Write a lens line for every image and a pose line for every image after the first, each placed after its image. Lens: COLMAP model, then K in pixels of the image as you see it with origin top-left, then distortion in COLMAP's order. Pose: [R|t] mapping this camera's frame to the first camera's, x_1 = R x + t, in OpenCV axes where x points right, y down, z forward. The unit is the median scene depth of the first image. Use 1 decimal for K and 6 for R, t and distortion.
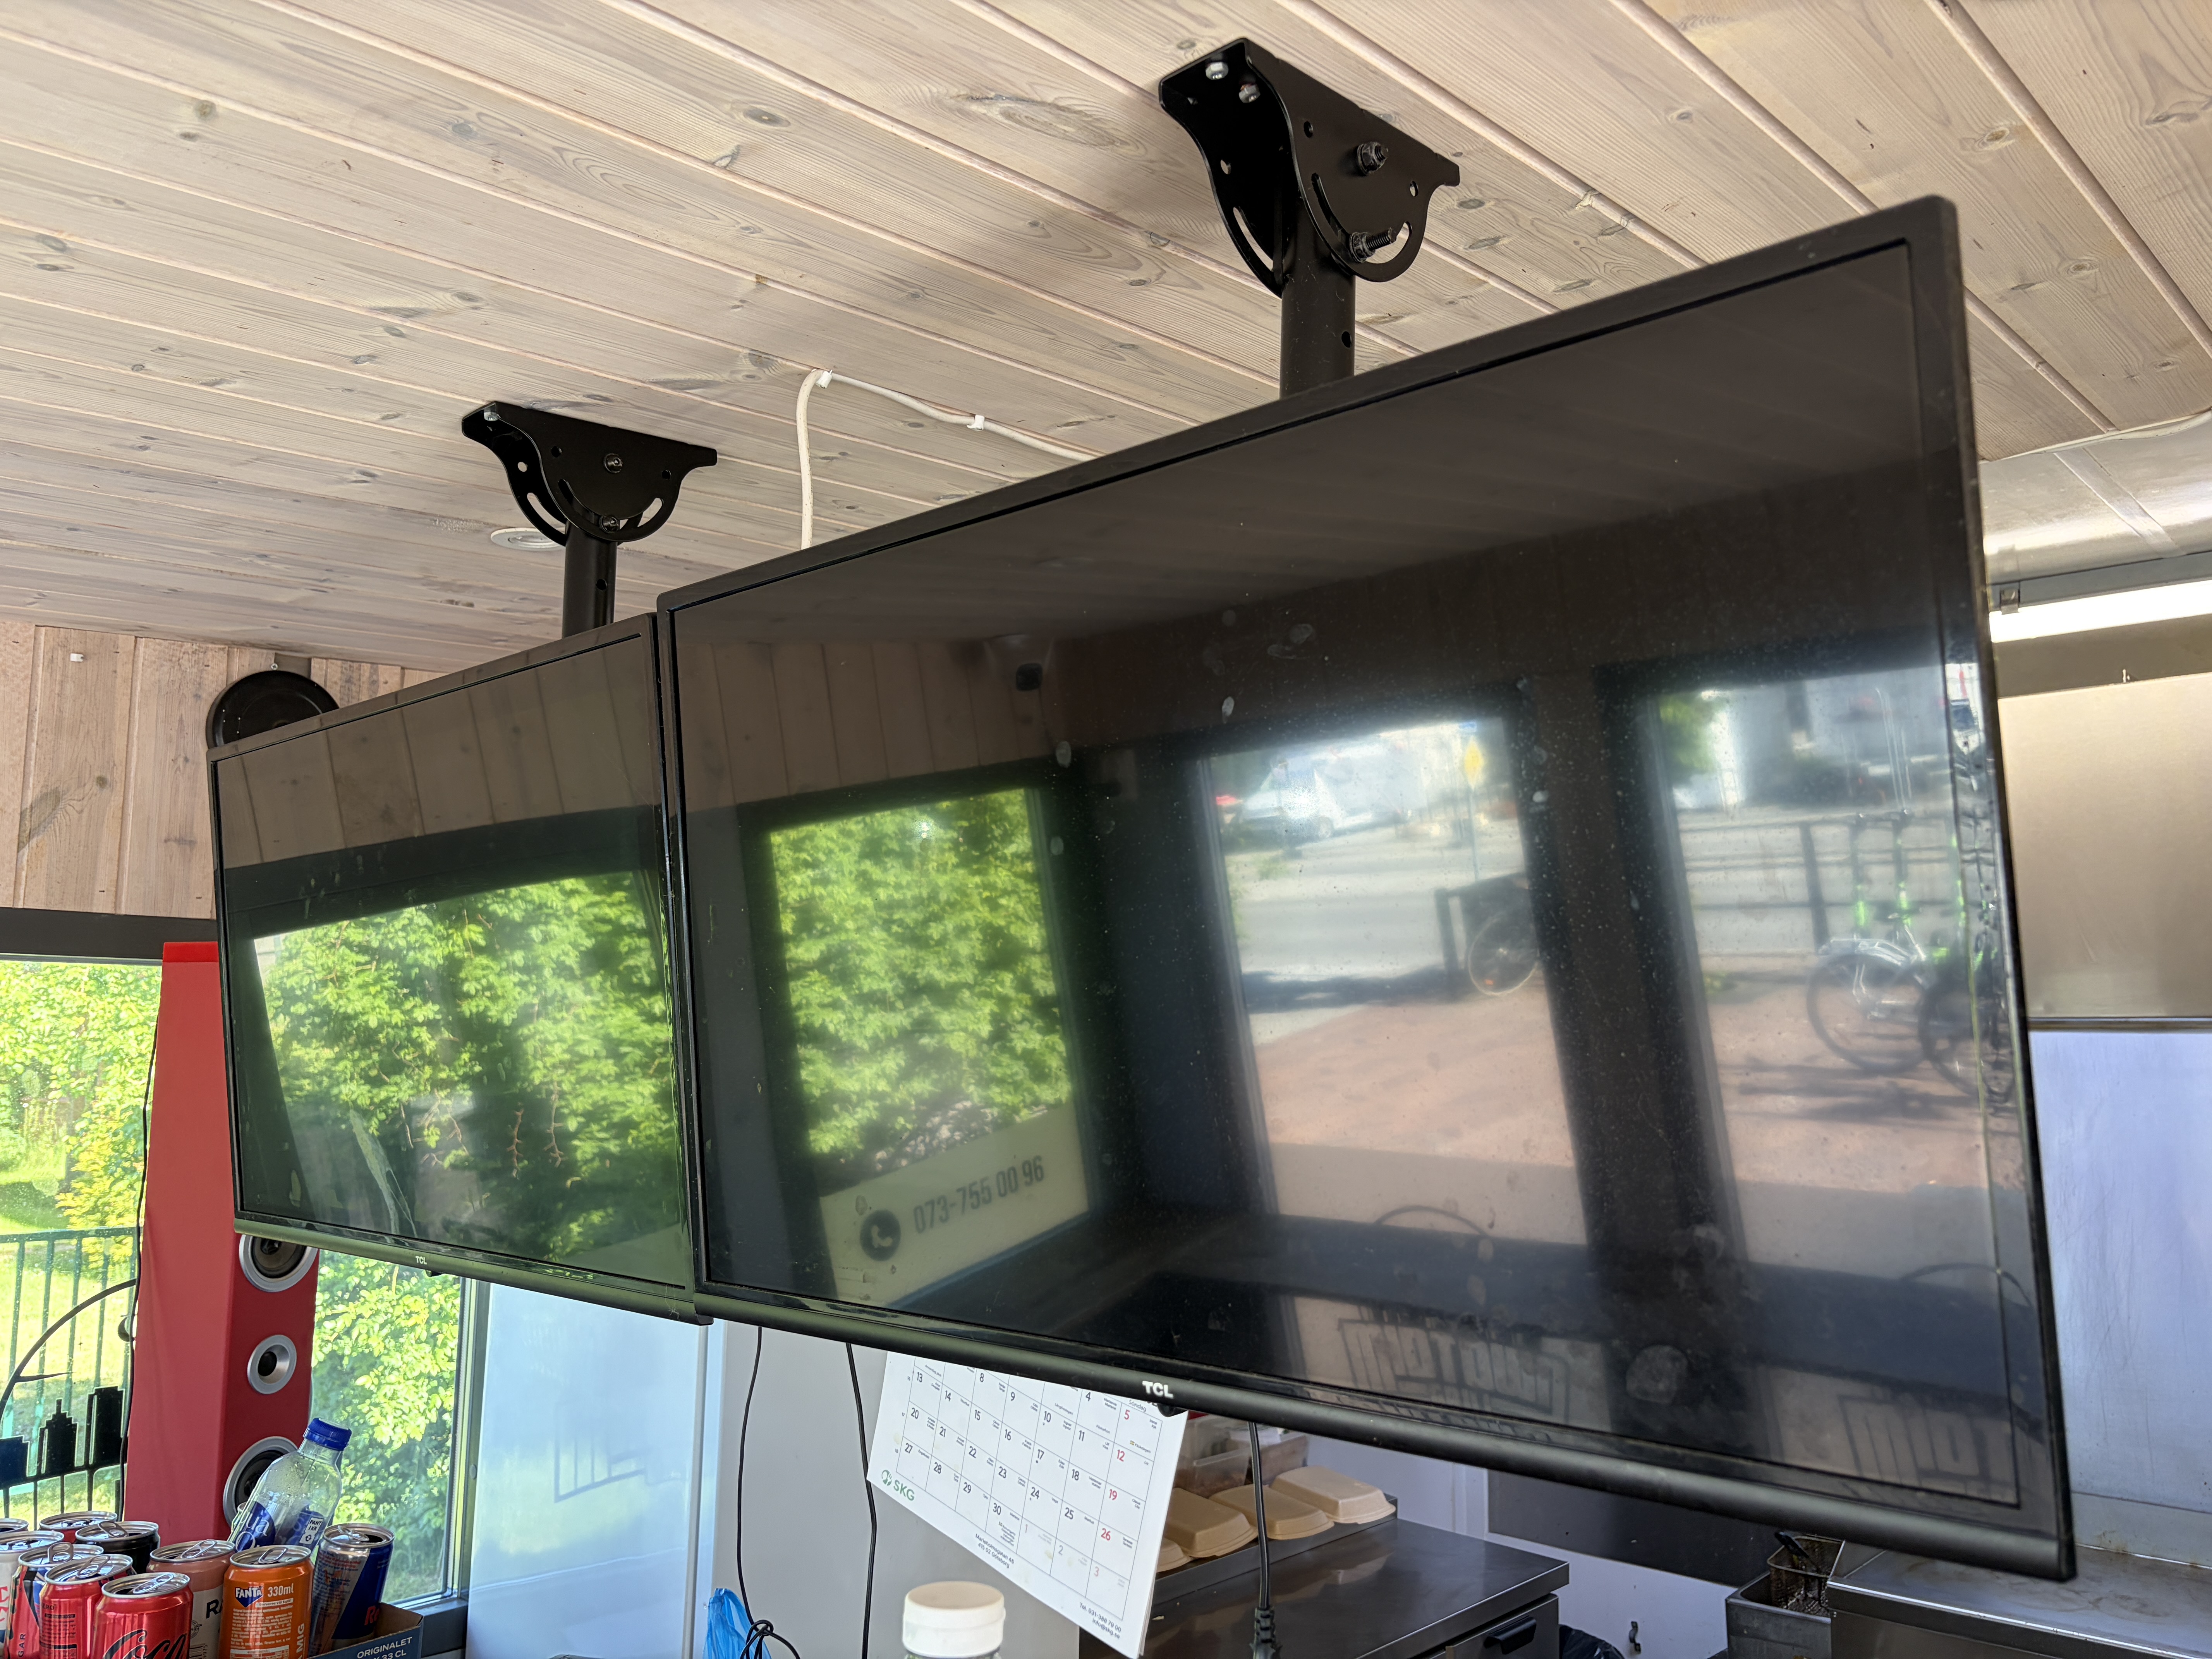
lens RADIAL K [[1672.0, 0, 1123.8], [0, 1672.0, 840.7], [0, 0, 1]] dist [0.047534, -0.052190]
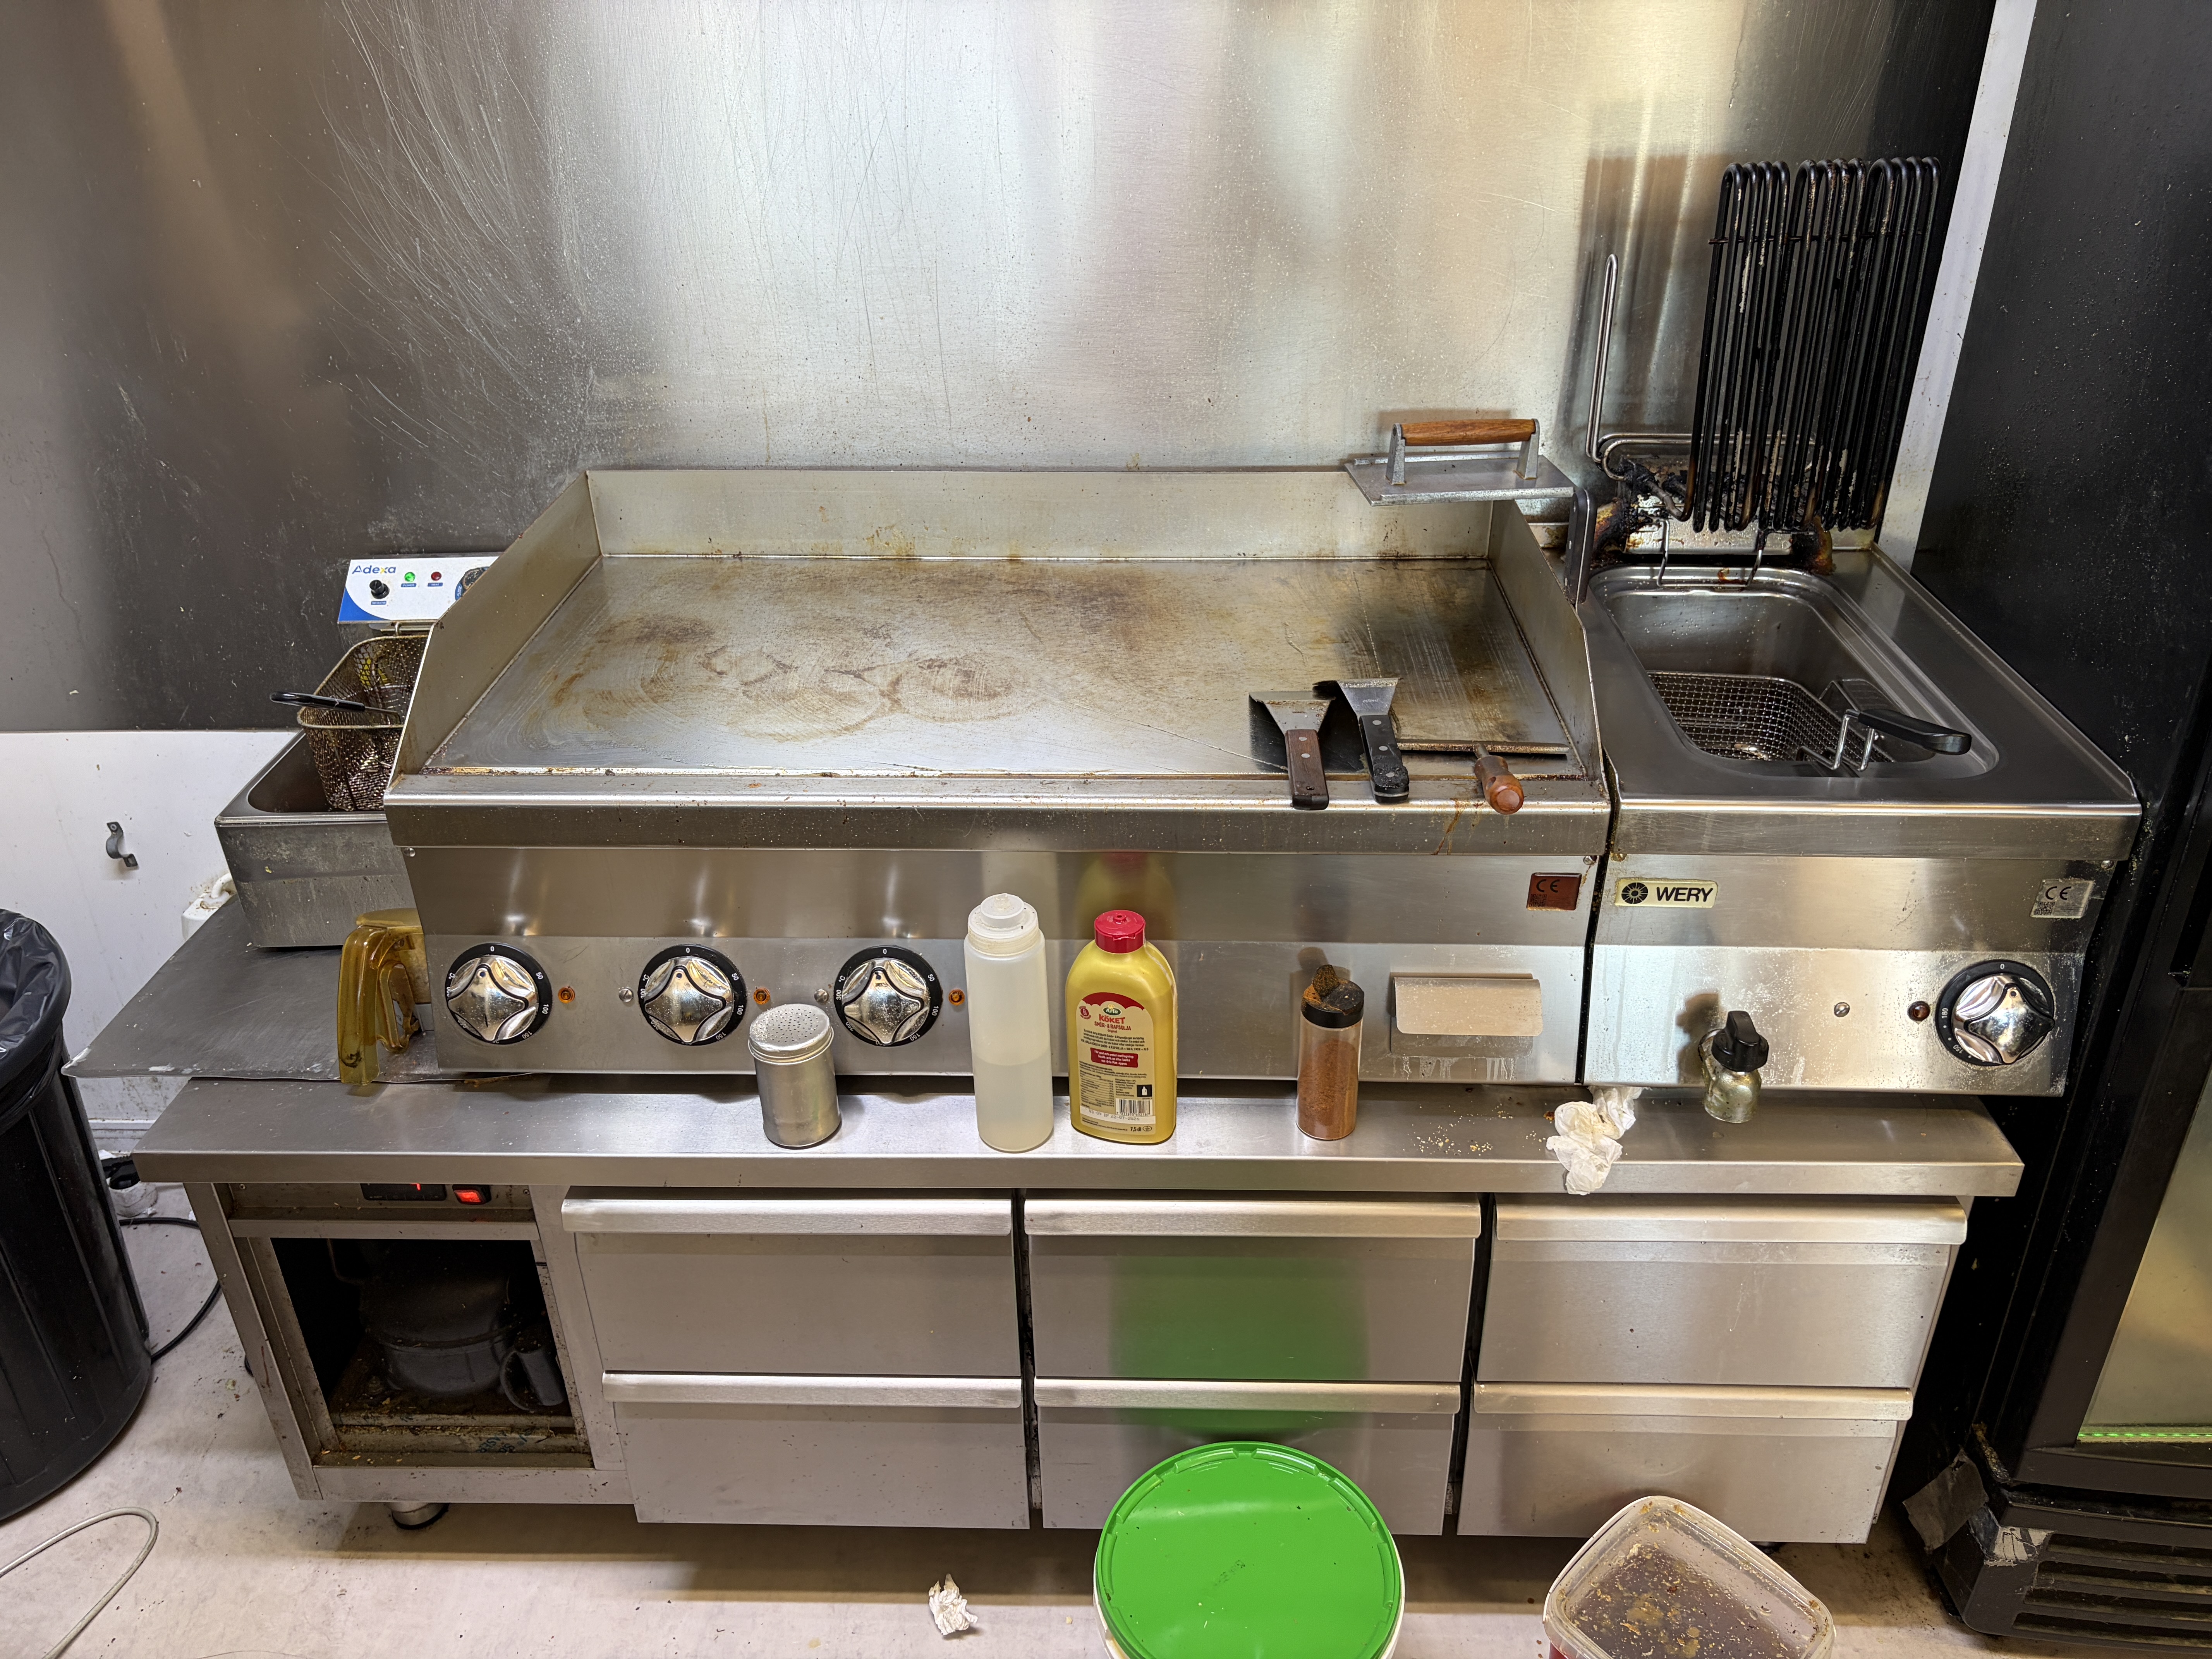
lens RADIAL K [[1672.0, 0, 1094.2], [0, 1672.0, 818.2], [0, 0, 1]] dist [0.047534, -0.052190]
pose [[0.764271, -0.320104, 0.559843, 0.318810], [-0.061269, 0.828146, 0.557154, 0.188267], [-0.641979, -0.460118, 0.613315, 0.621716]]
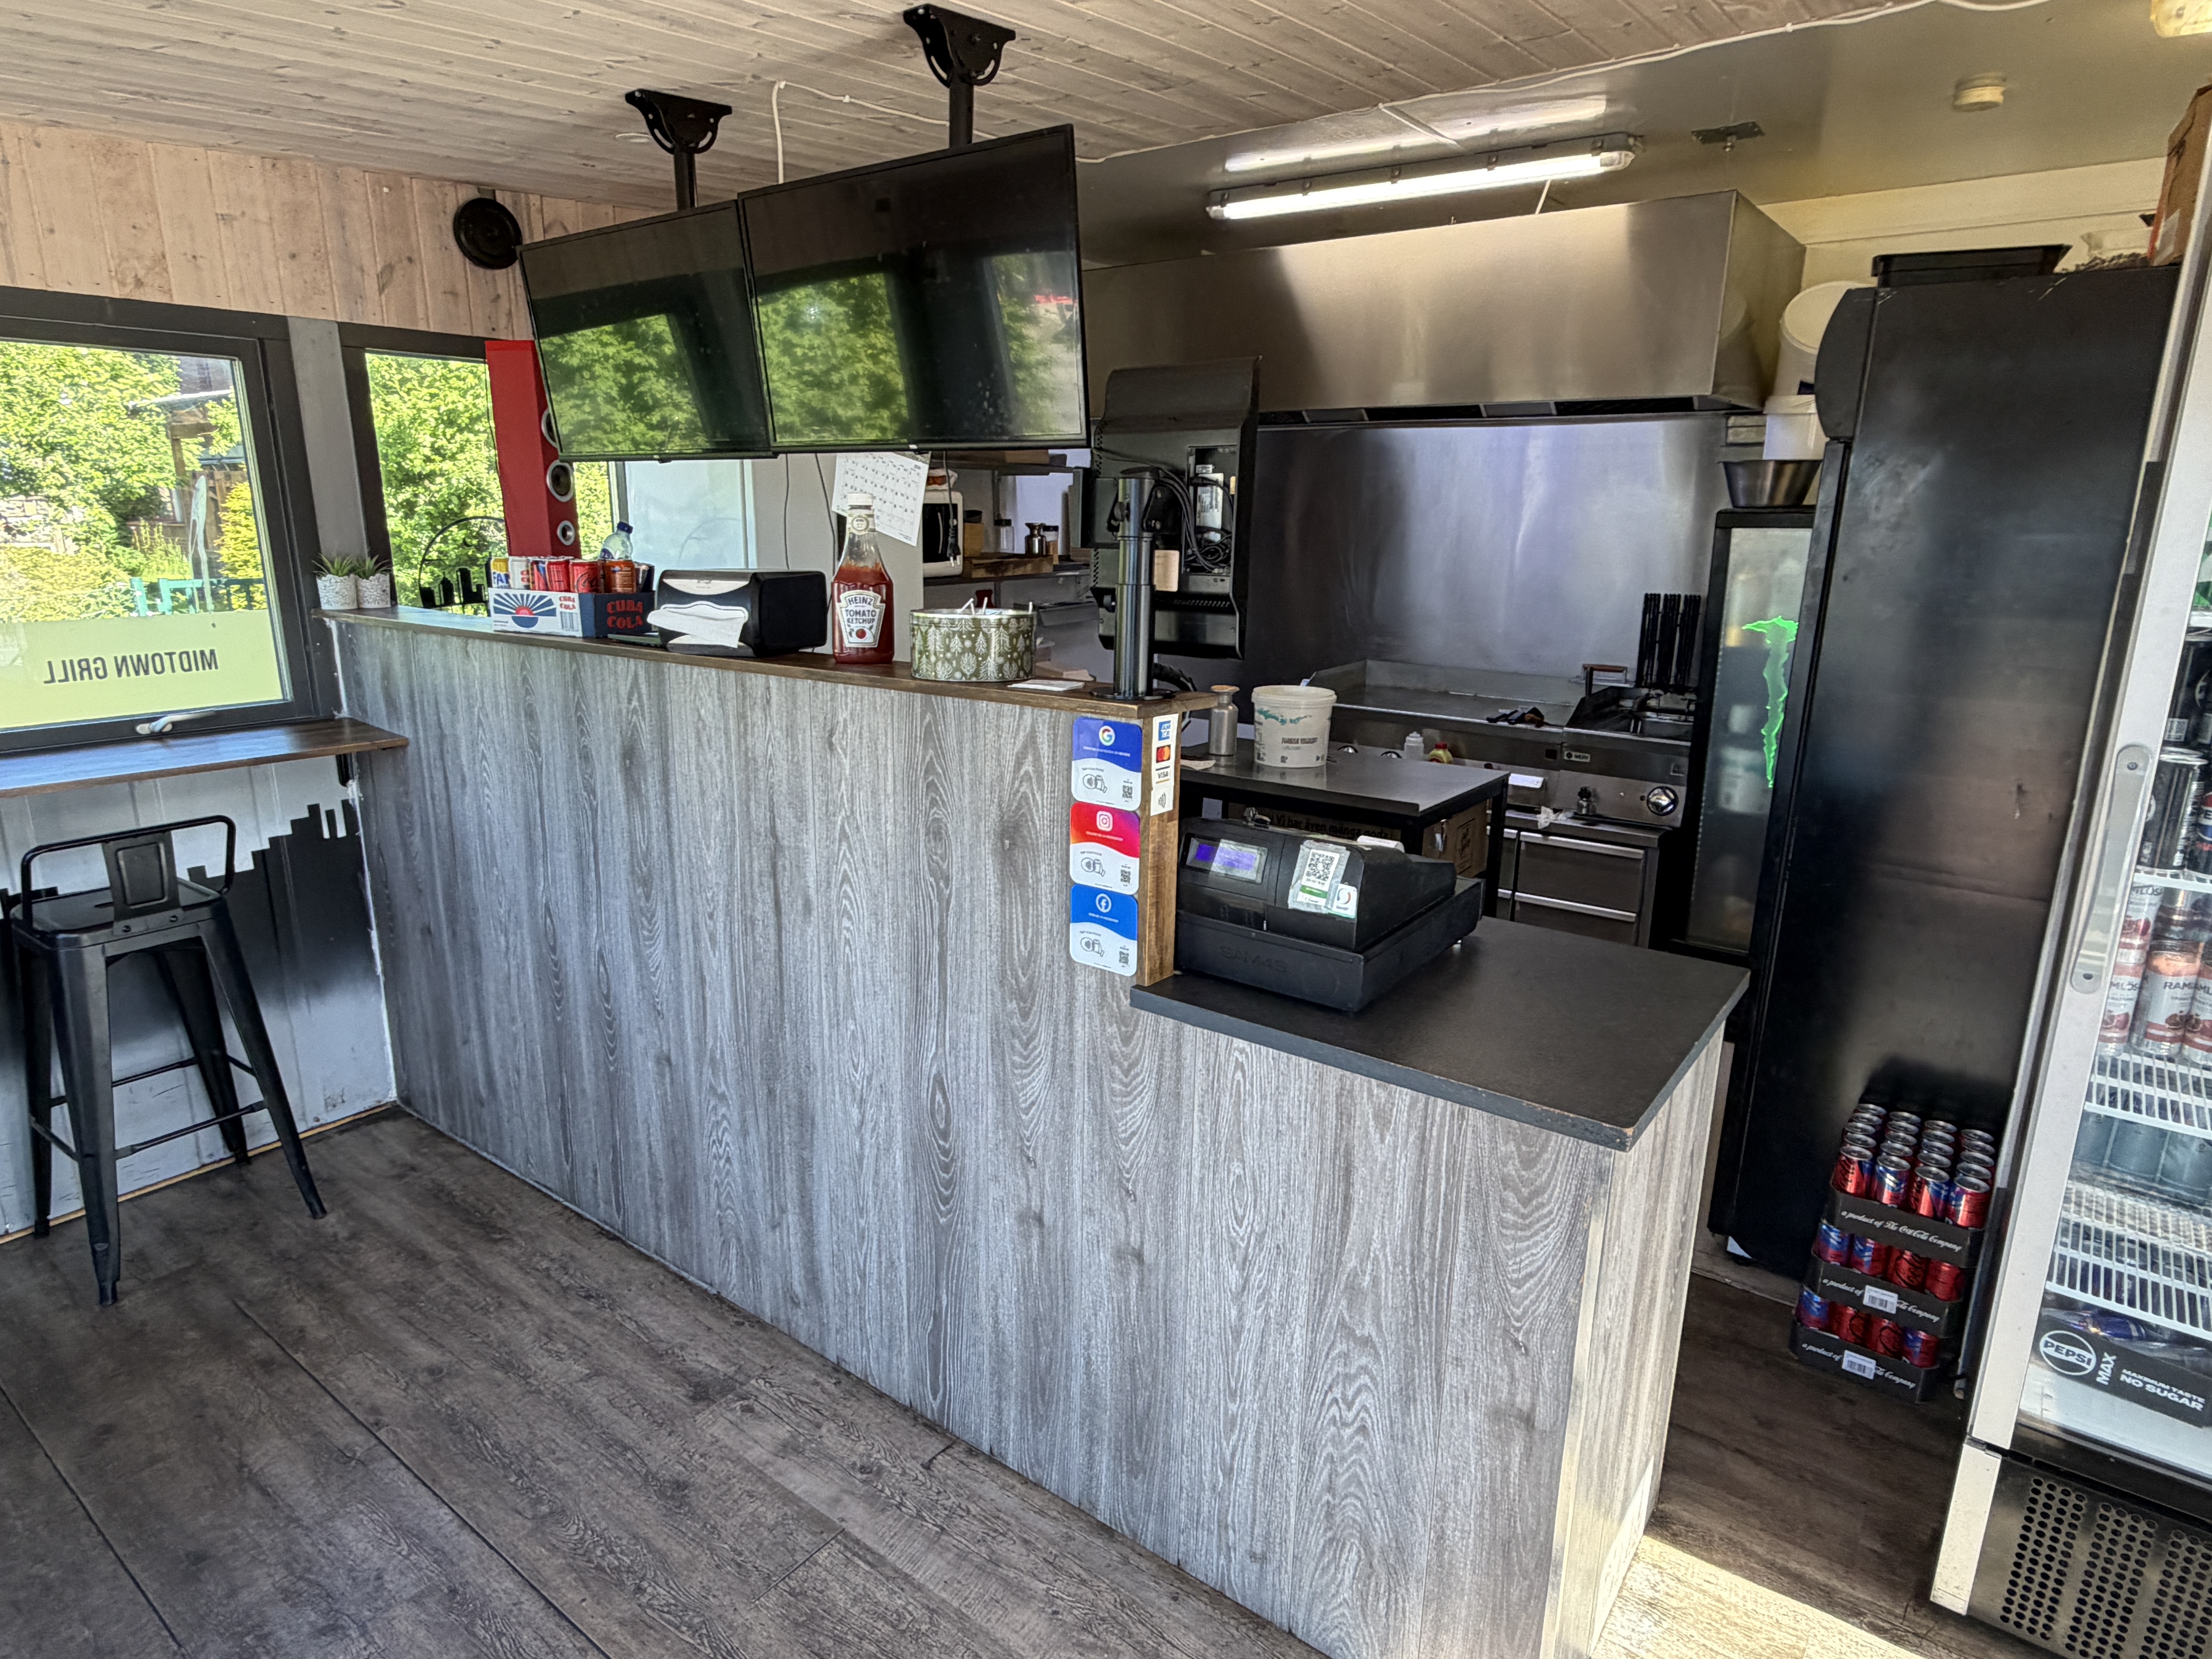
lens RADIAL K [[1273.2, 0, 1099.4], [0, 1273.2, 825.4], [0, 0, 1]] dist [0.002532, -0.003146]
pose [[0.996451, -0.016485, 0.082540, 0.047876], [-0.014779, 0.931134, 0.364379, 0.019219], [-0.082863, -0.364305, 0.927586, -0.496806]]
